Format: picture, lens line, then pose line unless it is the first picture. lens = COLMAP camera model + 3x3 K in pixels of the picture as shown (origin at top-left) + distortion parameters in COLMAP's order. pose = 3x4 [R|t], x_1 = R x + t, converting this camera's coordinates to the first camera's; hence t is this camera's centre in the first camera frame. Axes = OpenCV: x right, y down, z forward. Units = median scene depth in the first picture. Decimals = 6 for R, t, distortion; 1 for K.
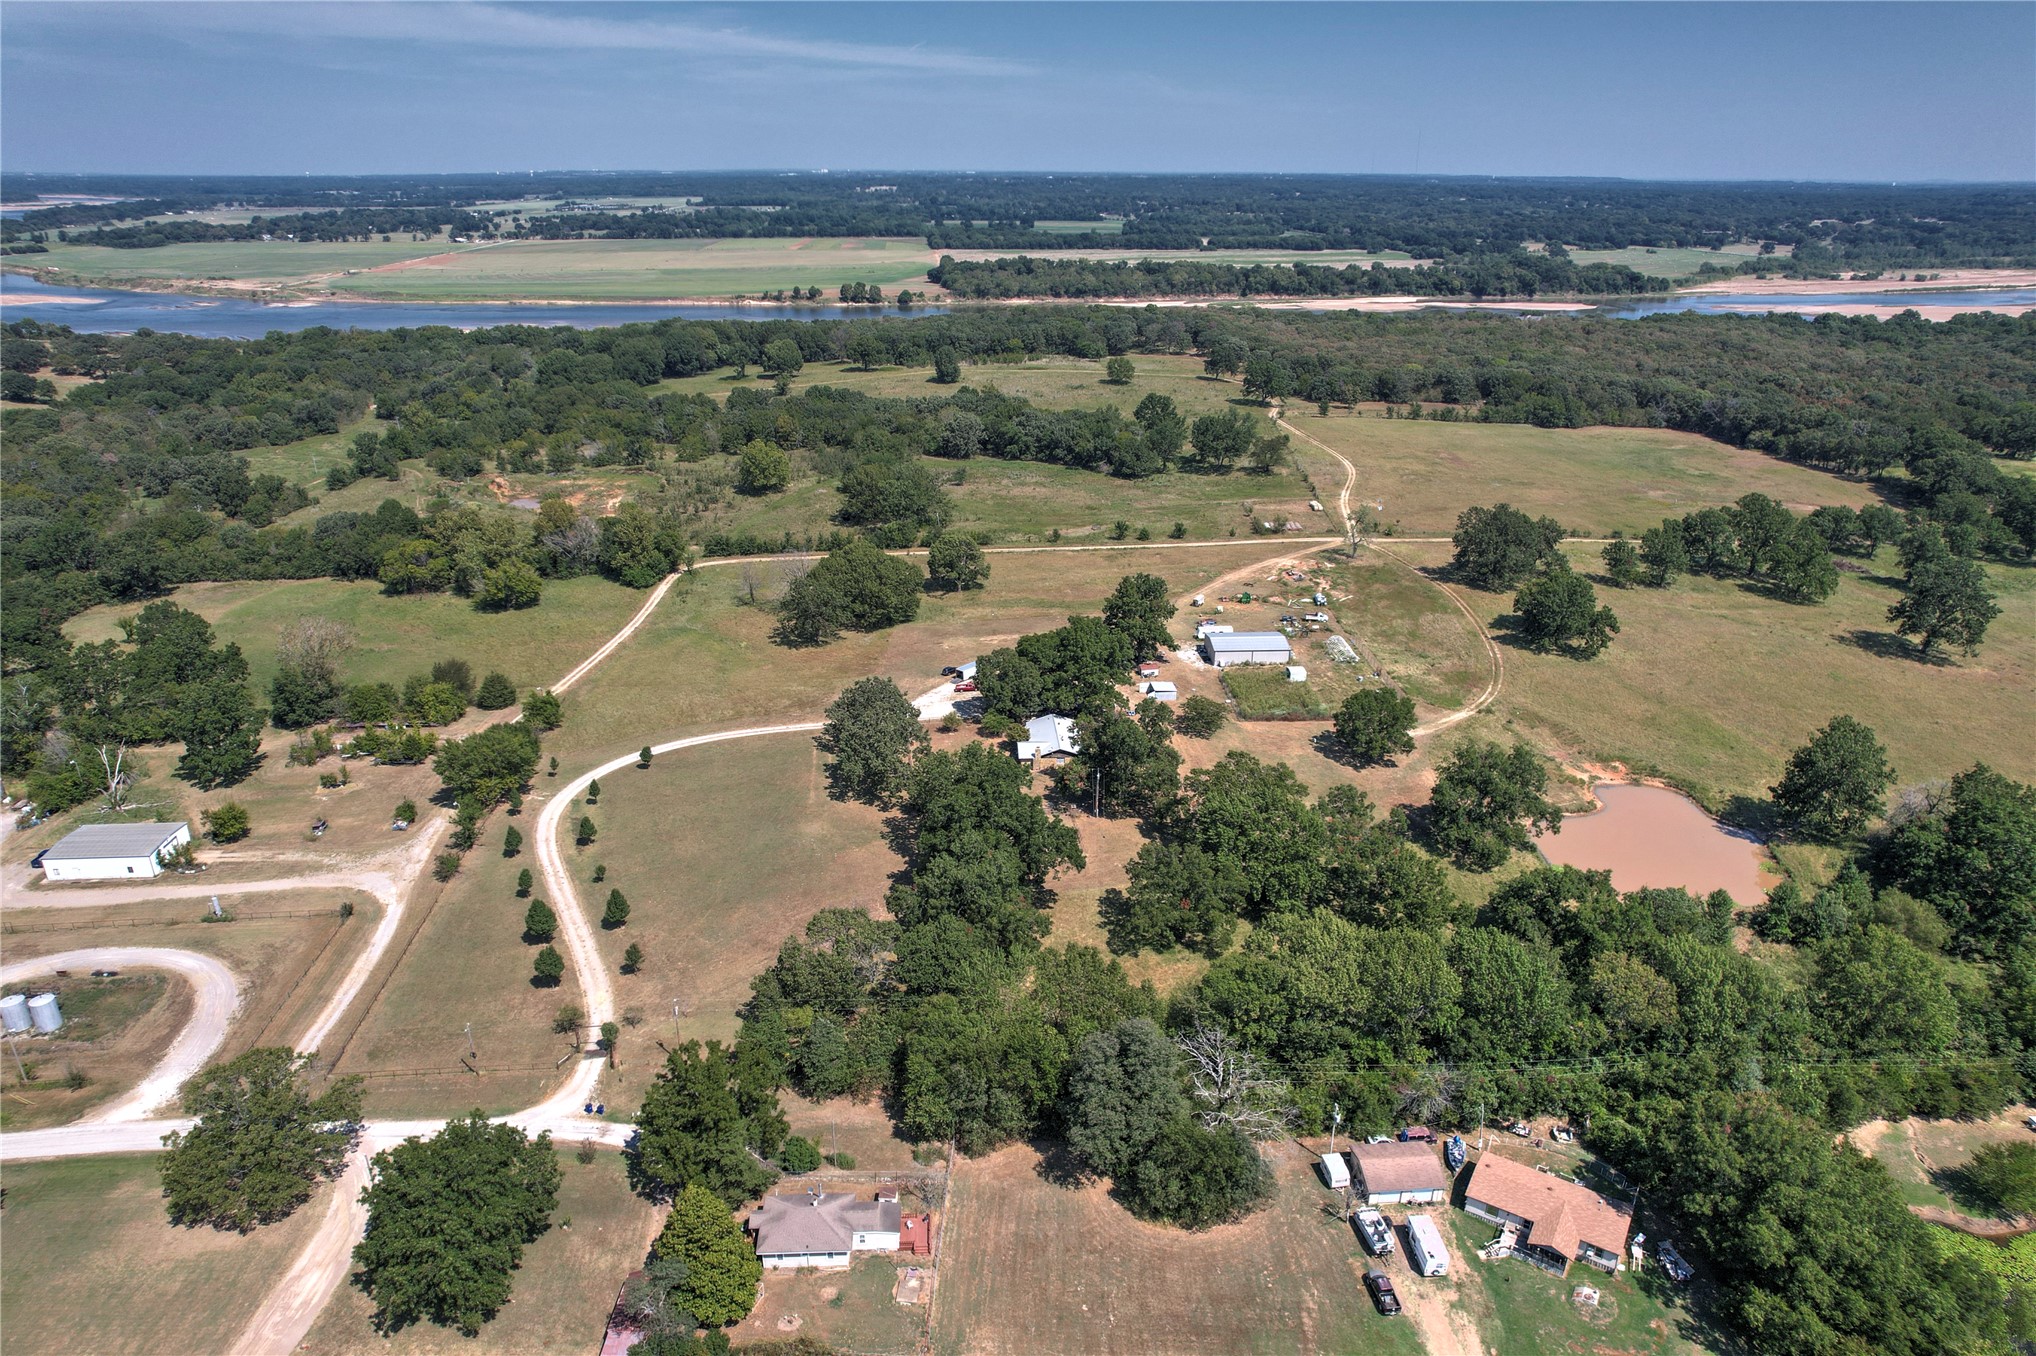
lens RADIAL K [[1303.8, 0, 1016.5], [0, 1303.8, 674.6], [0, 0, 1]] dist [-0.083266, 0.077058]
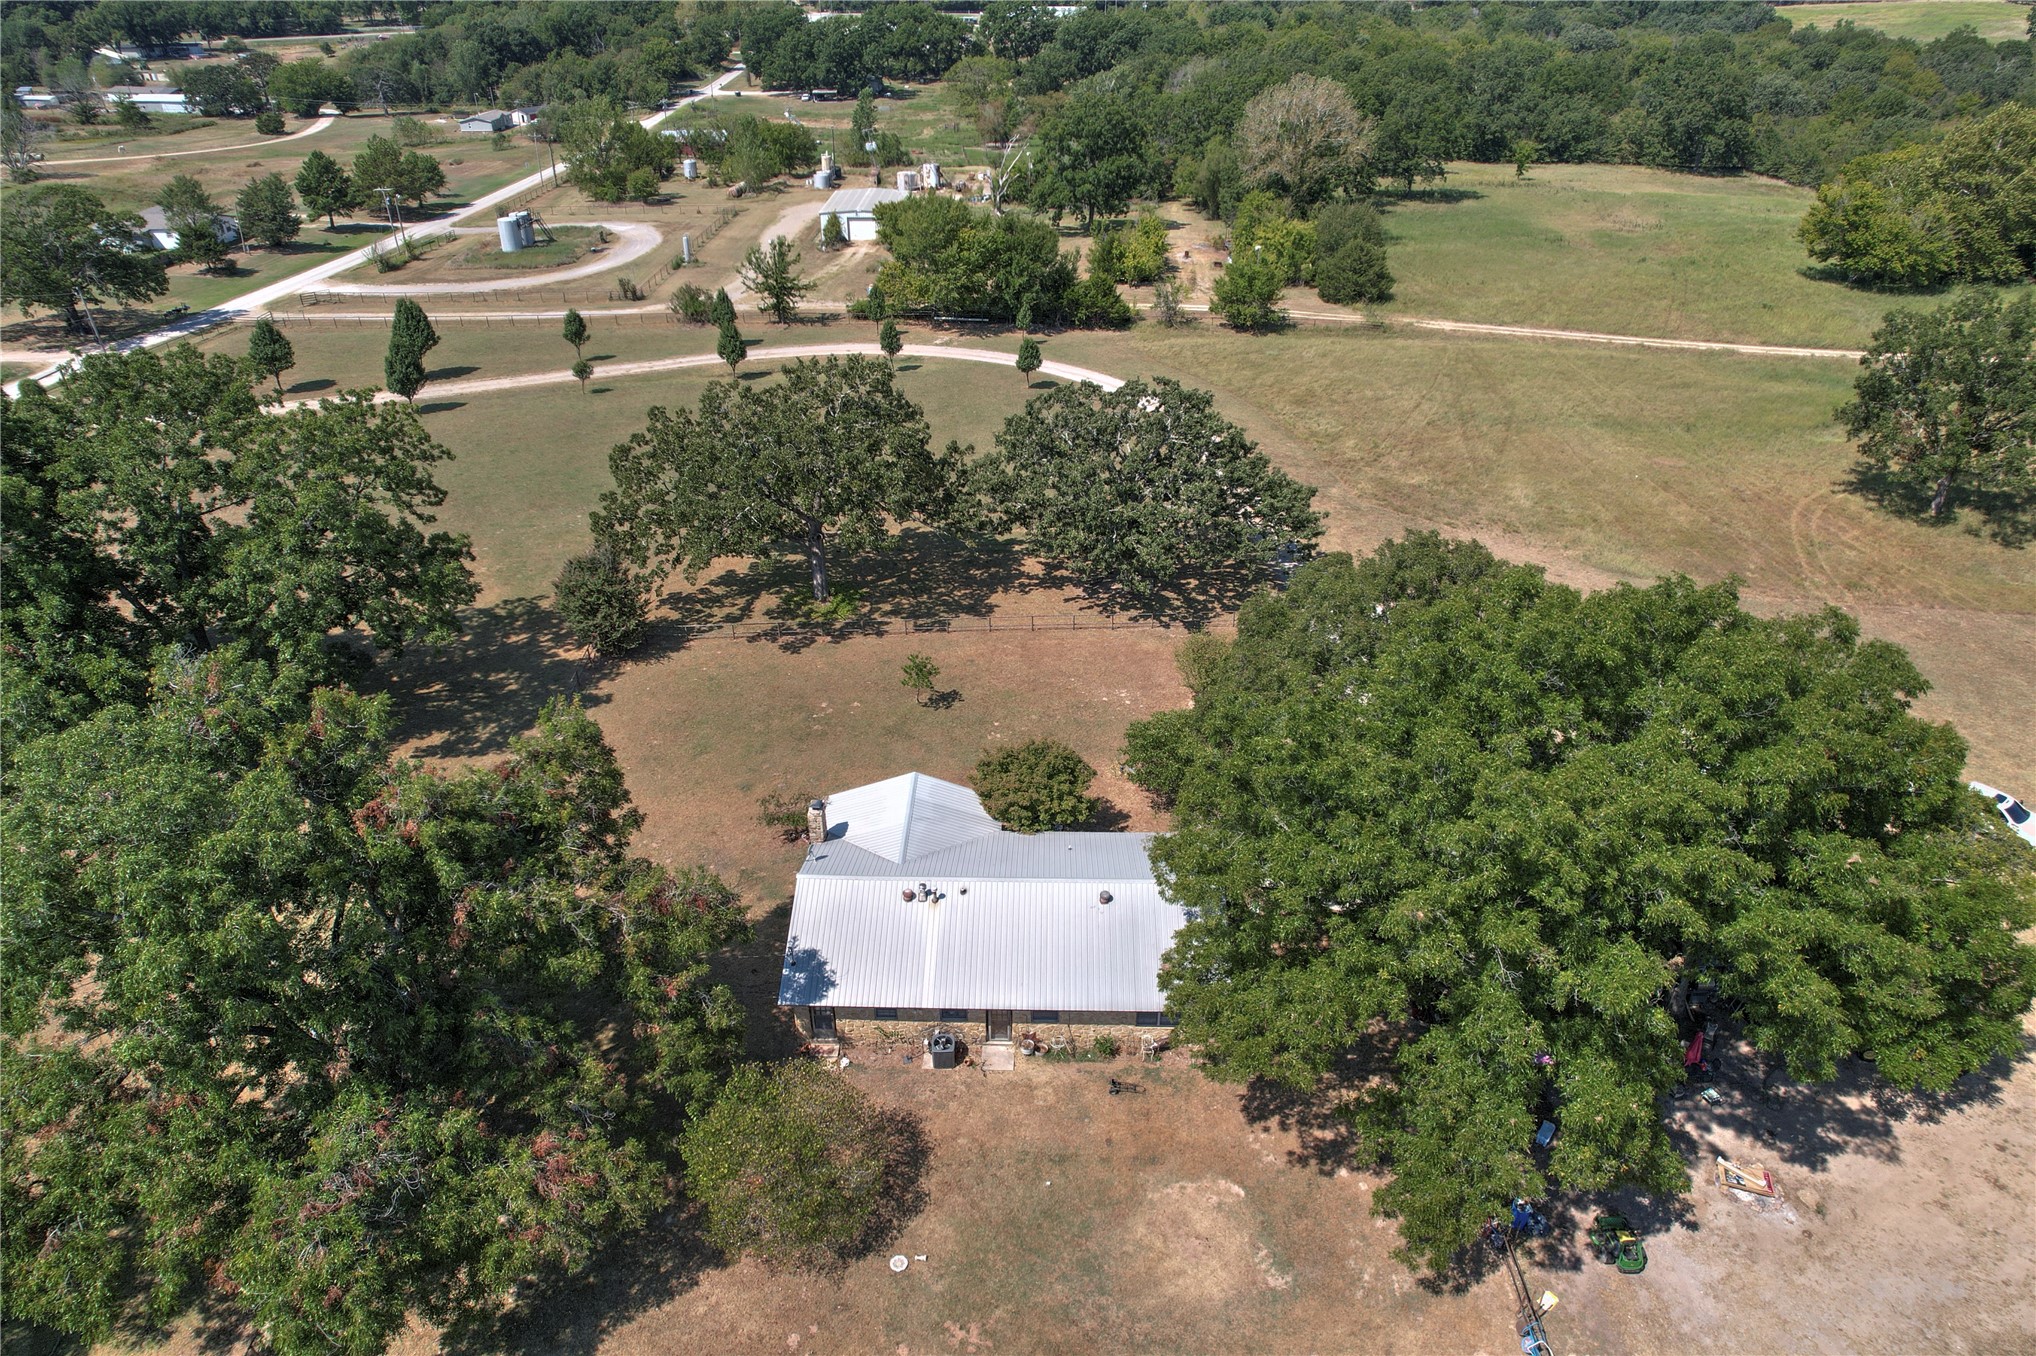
lens RADIAL K [[1303.4, 0, 1018.0], [0, 1303.4, 678.0], [0, 0, 1]] dist [-0.080161, 0.074622]
pose [[-0.081154, 0.507074, -0.858074, 0.080447], [-0.366728, 0.785328, 0.498769, -0.035436], [0.926782, 0.355157, 0.122225, 0.410437]]
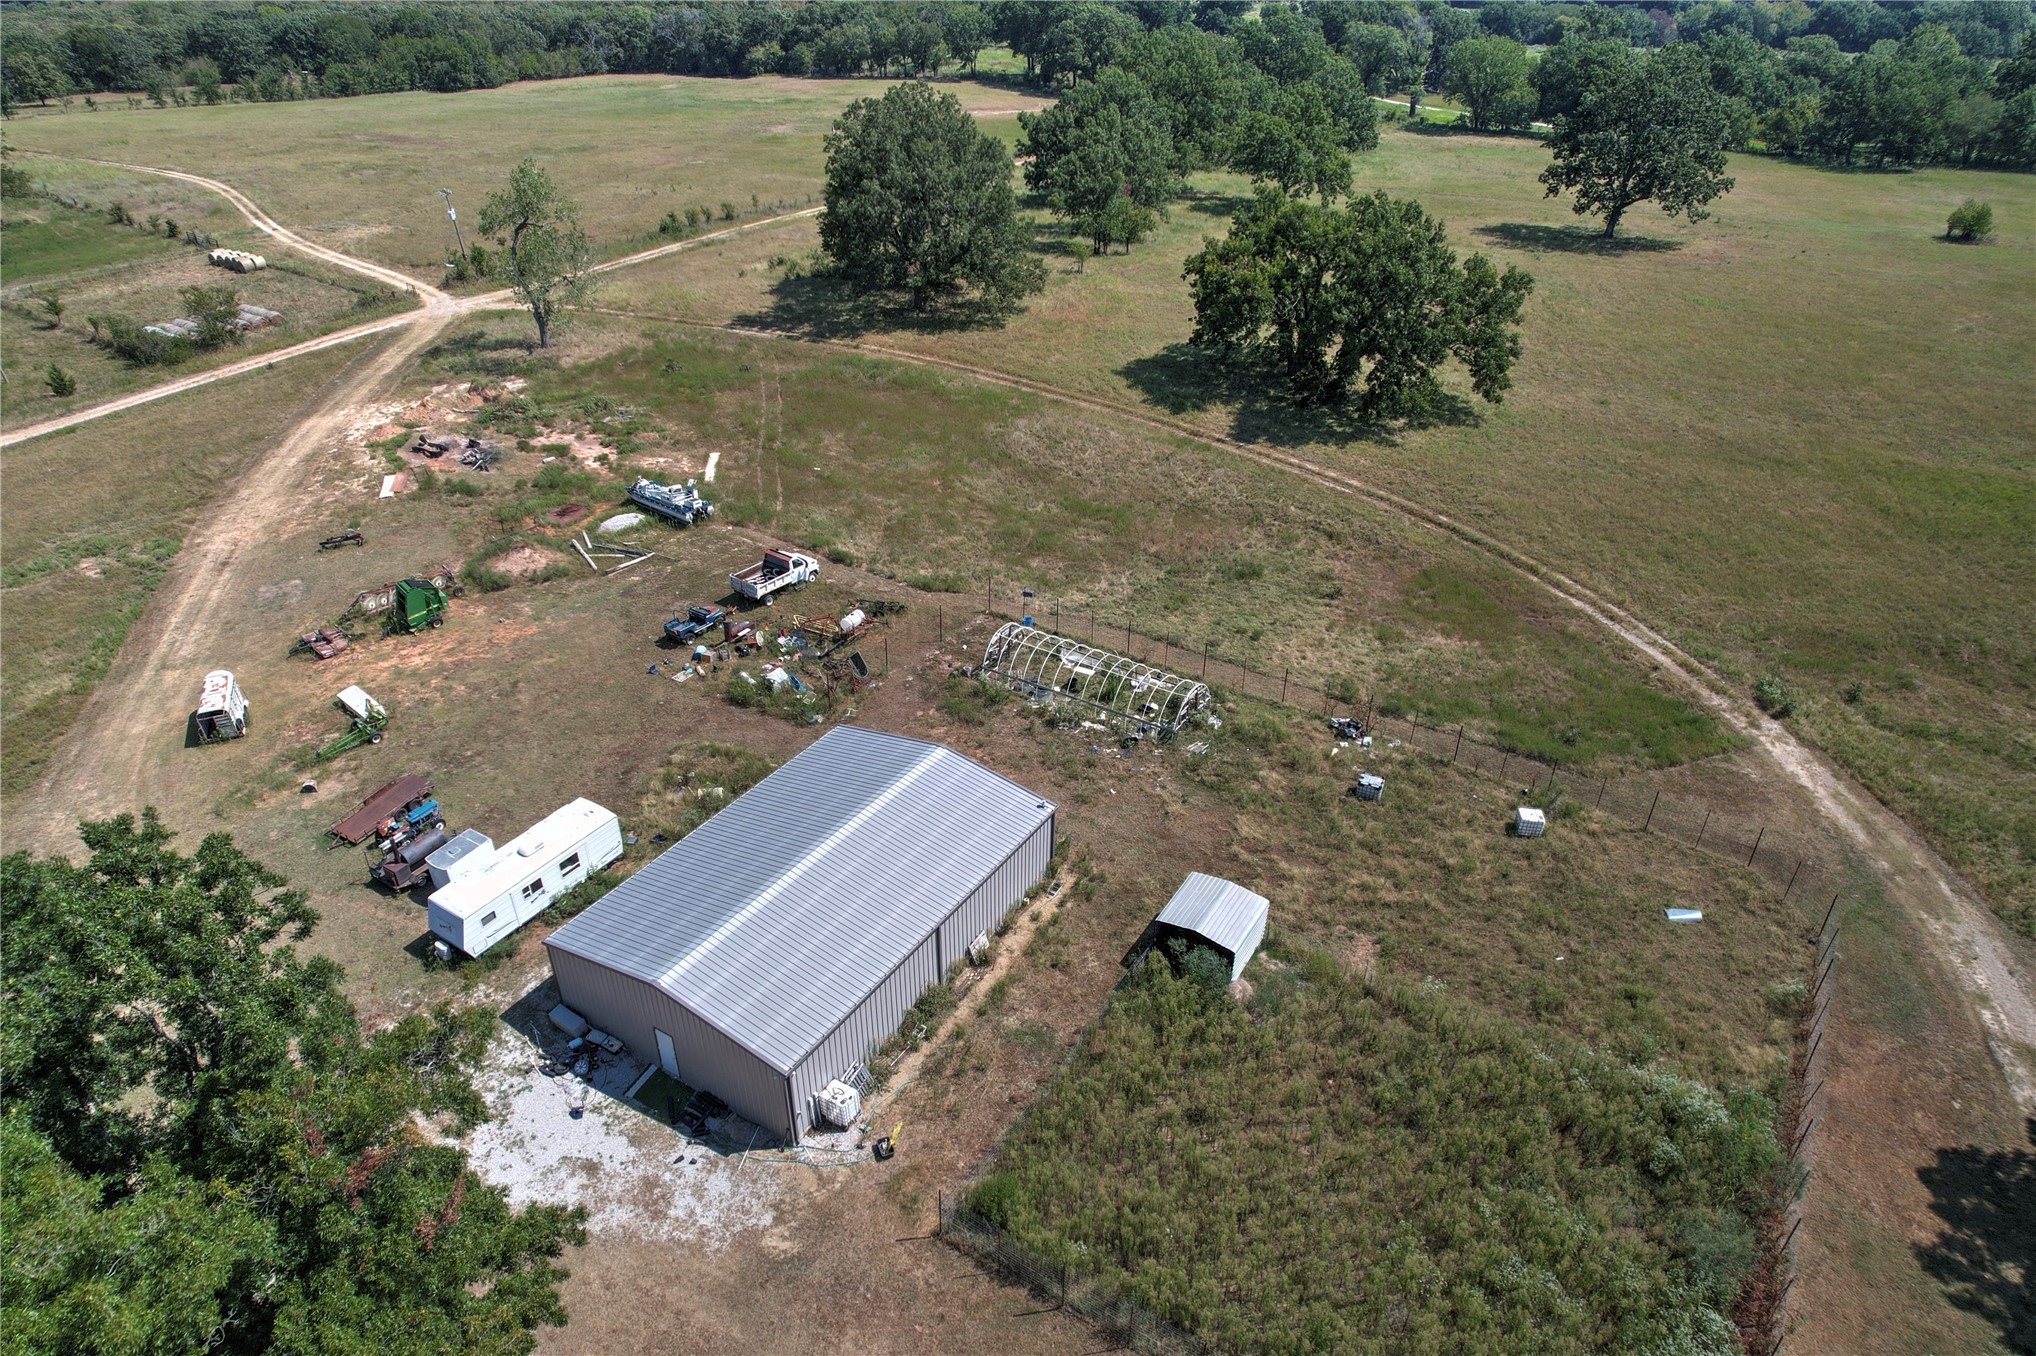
lens RADIAL K [[1303.4, 0, 1018.0], [0, 1303.4, 678.0], [0, 0, 1]] dist [-0.080161, 0.074622]
pose [[0.575157, -0.424659, 0.699185, 0.041840], [0.303273, 0.904488, 0.299877, -0.046878], [-0.759750, 0.039567, 0.649010, 0.436855]]
